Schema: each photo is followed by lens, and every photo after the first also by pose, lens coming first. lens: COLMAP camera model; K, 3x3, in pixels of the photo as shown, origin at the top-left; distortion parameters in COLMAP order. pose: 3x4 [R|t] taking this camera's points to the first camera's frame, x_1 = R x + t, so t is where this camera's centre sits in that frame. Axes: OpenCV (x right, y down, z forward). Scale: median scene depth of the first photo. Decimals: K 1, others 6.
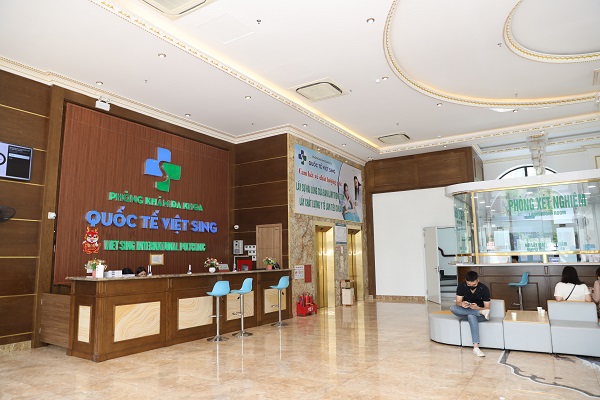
lens RADIAL K [[409.0, 0, 300.0], [0, 409.0, 200.0], [0, 0, 1]] dist [-0.113855, 0.094802]
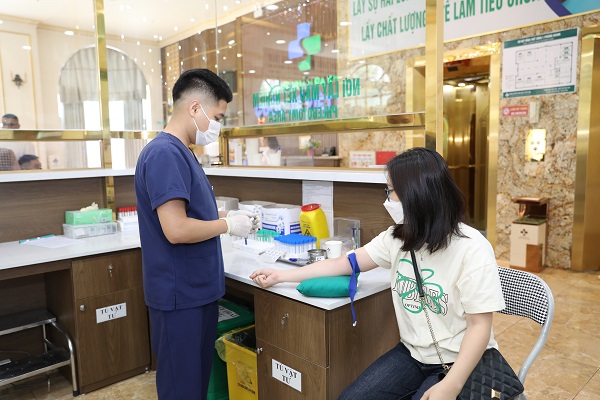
lens RADIAL K [[452.4, 0, 300.0], [0, 452.4, 200.0], [0, 0, 1]] dist [-0.000668, 0.000124]
pose [[-0.246058, 0.130184, -0.960473, 0.717281], [0.150927, 0.983998, 0.094708, 0.172935], [0.957432, -0.121657, -0.261769, 1.205343]]
